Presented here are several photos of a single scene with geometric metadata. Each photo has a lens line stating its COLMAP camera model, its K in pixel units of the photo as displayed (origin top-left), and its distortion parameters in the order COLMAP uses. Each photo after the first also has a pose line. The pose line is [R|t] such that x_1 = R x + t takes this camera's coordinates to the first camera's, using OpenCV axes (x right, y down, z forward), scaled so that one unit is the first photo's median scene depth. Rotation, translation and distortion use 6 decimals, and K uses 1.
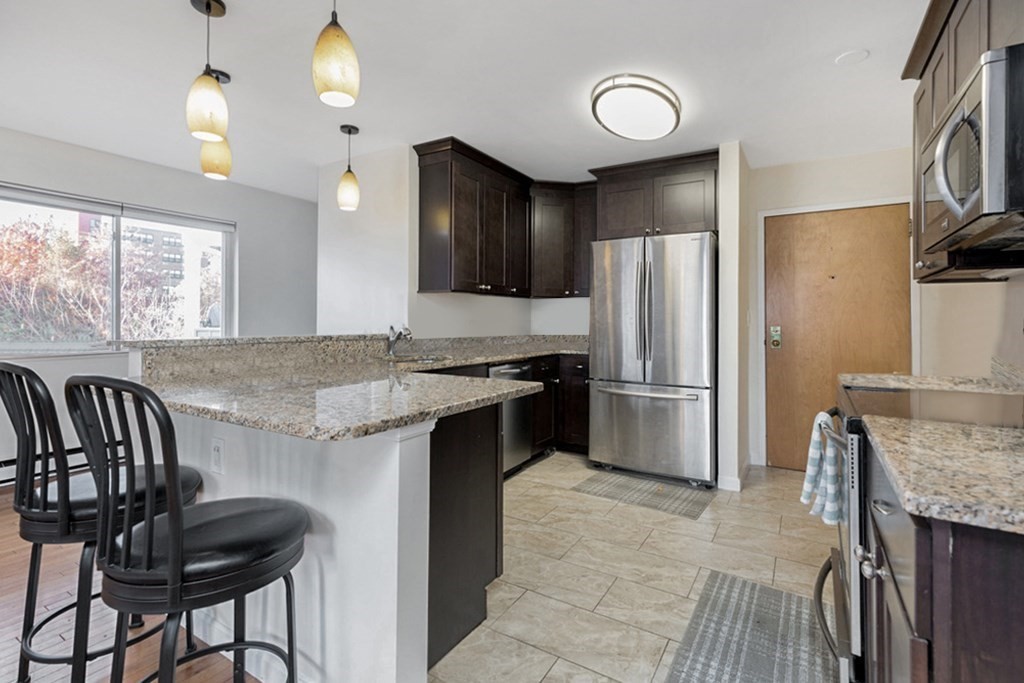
lens RADIAL K [[492.0, 0, 523.5], [0, 492.0, 314.4], [0, 0, 1]] dist [-0.001048, 0.005756]
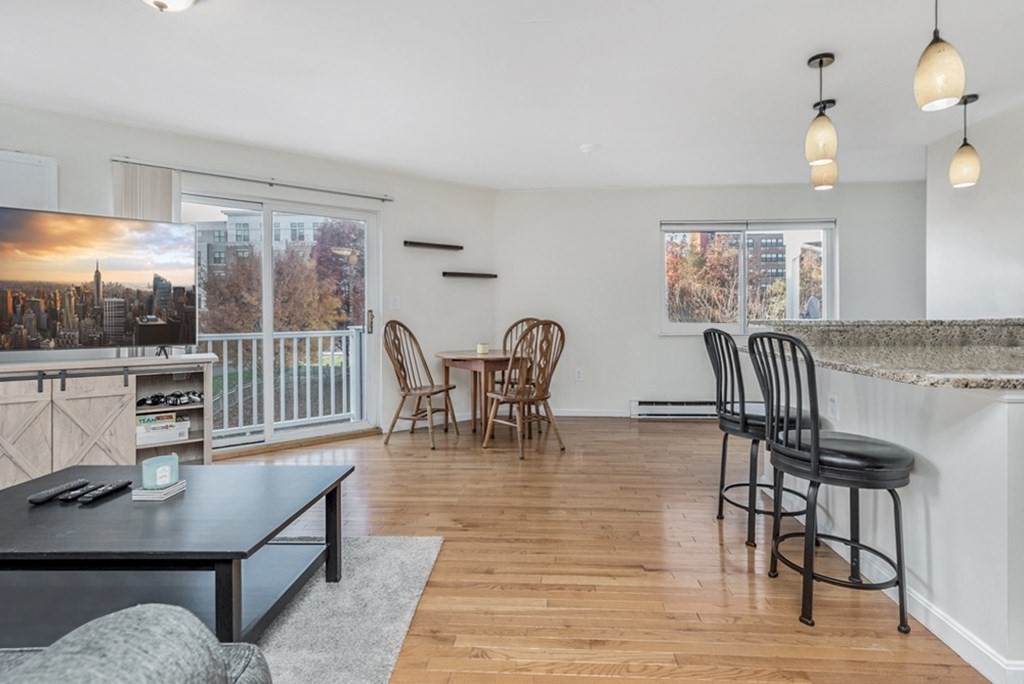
lens RADIAL K [[492.0, 0, 523.5], [0, 492.0, 314.9], [0, 0, 1]] dist [-0.001048, 0.005756]
pose [[0.464241, -0.002966, -0.885704, 0.182062], [0.015173, 0.999874, 0.004605, 0.029567], [0.885579, -0.015577, 0.464228, -0.385177]]
